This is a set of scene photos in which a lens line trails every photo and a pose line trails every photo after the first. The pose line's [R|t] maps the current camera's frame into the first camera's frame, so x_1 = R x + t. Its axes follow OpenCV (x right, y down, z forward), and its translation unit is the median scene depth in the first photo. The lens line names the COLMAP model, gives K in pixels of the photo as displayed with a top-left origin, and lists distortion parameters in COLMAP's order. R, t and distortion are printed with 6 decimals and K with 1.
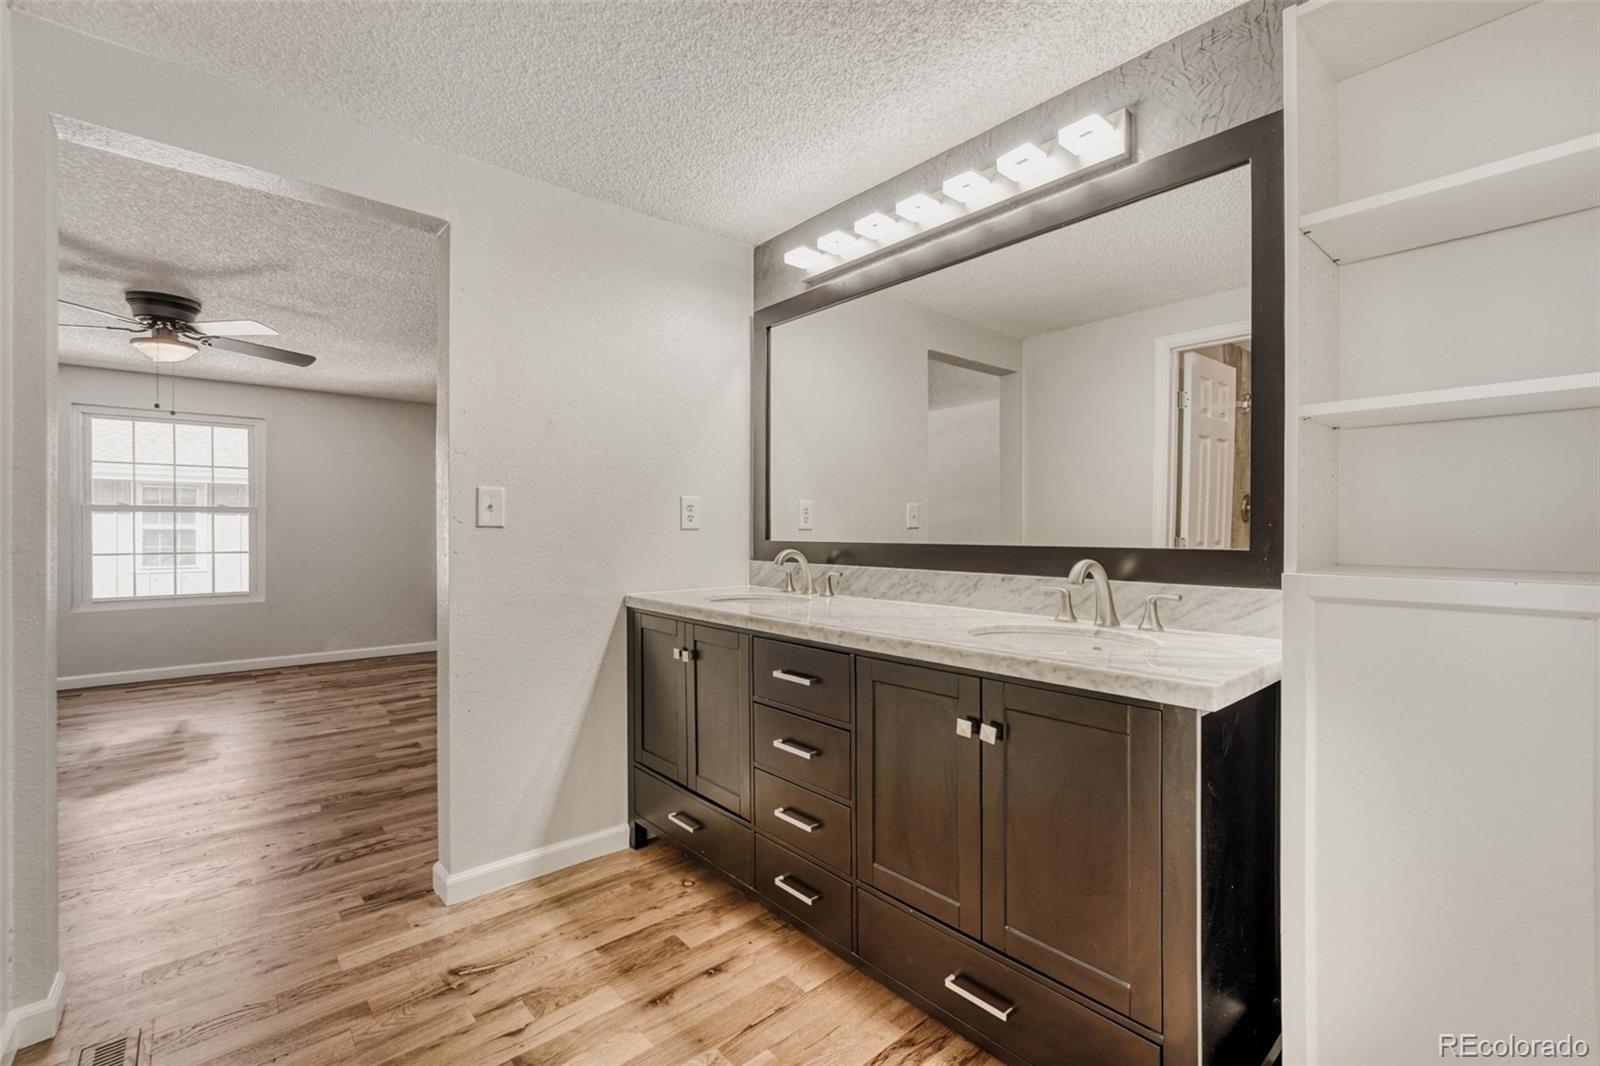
lens RADIAL K [[665.8, 0, 800.0], [0, 665.8, 533.0], [0, 0, 1]] dist [-0.014613, -0.000324]
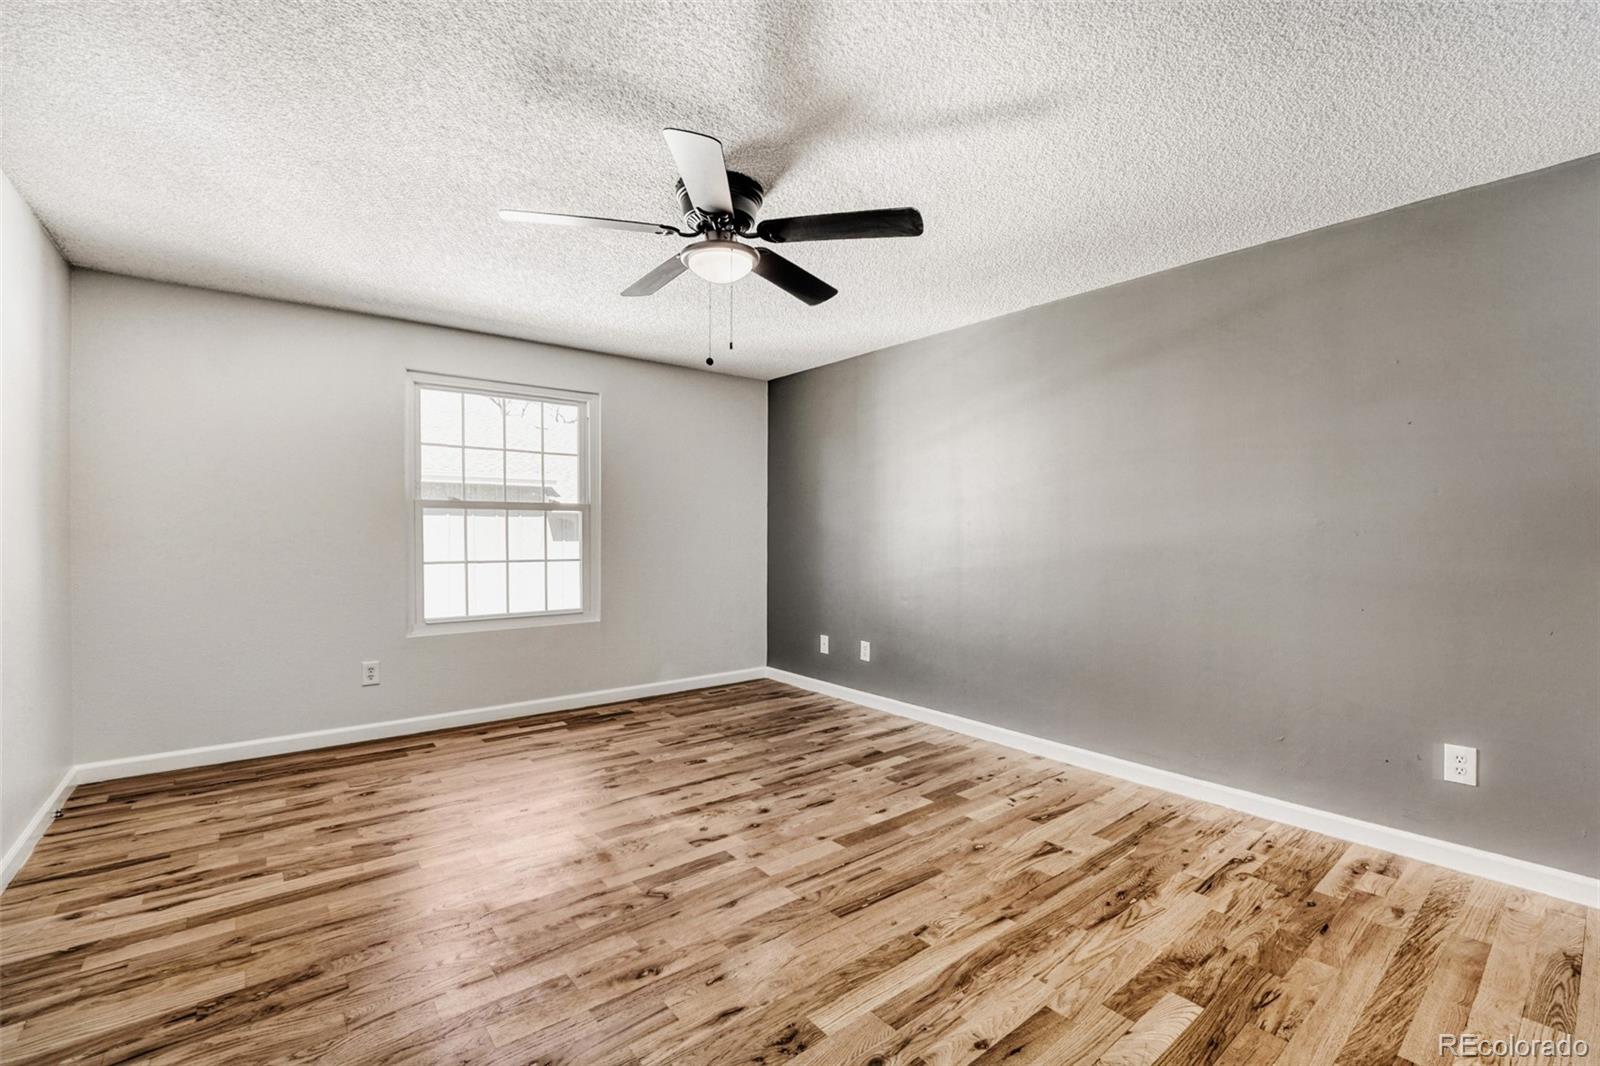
lens RADIAL K [[675.2, 0, 816.0], [0, 675.2, 537.6], [0, 0, 1]] dist [-0.024486, 0.000762]
pose [[0.999200, 0.002876, -0.039890, -1.073275], [-0.002743, 0.999990, 0.003398, -0.002528], [0.039899, -0.003286, 0.999198, 0.402789]]
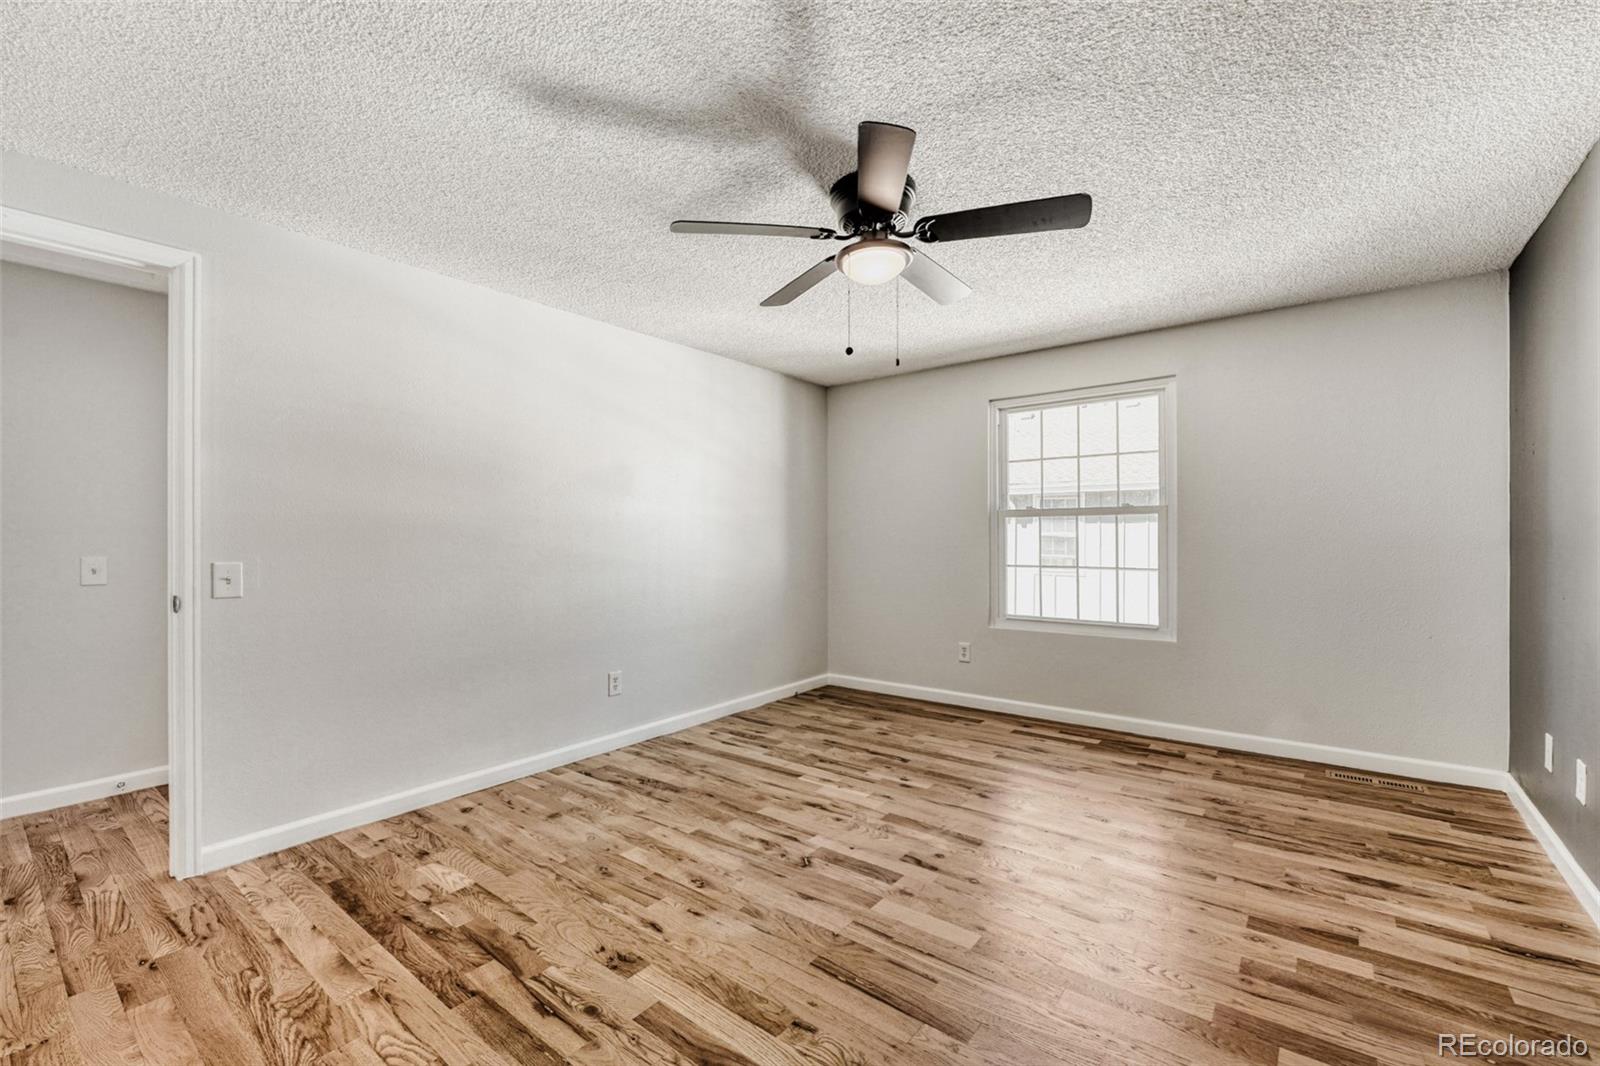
lens RADIAL K [[684.8, 0, 806.2], [0, 684.8, 539.9], [0, 0, 1]] dist [-0.003470, -0.000573]
pose [[0.184231, 0.001226, -0.982882, -0.387789], [0.000684, 0.999999, 0.001376, -0.006800], [0.982883, -0.000926, 0.184230, 1.025190]]
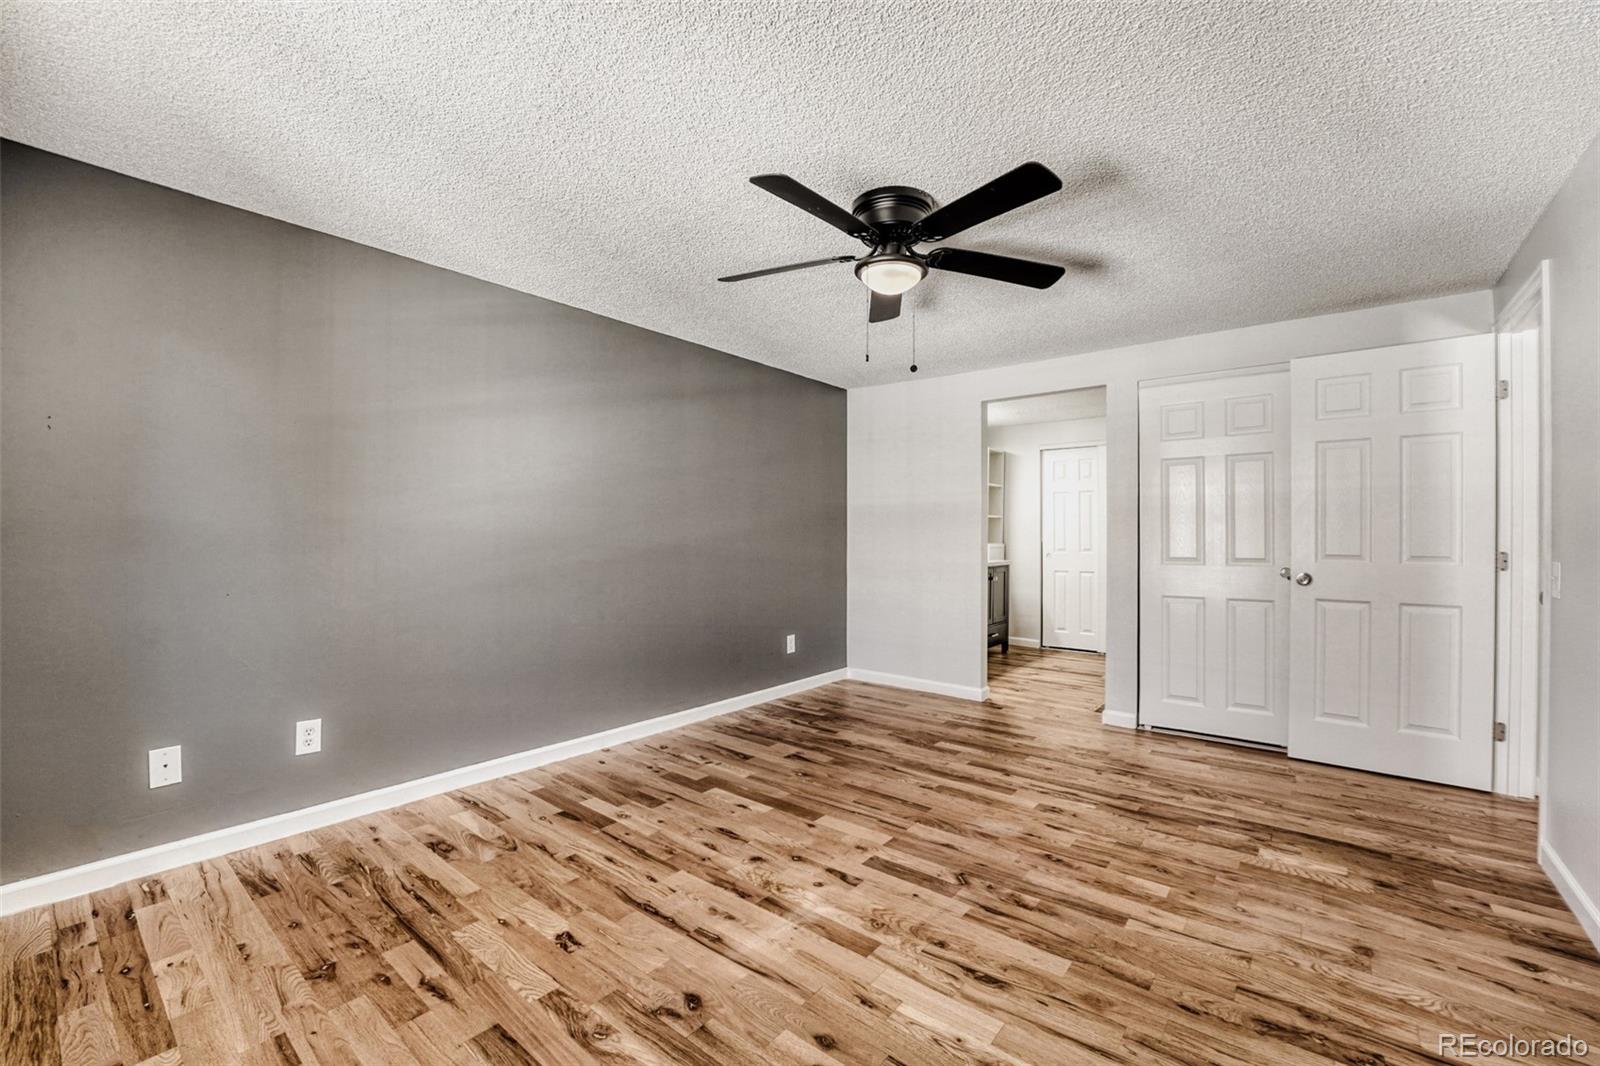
lens RADIAL K [[675.2, 0, 816.0], [0, 675.2, 537.6], [0, 0, 1]] dist [-0.024486, 0.000762]
pose [[-0.172486, -0.006272, 0.984992, -2.103077], [-0.000232, 0.999980, 0.006327, -0.013753], [-0.985012, 0.000863, -0.172484, 1.525636]]
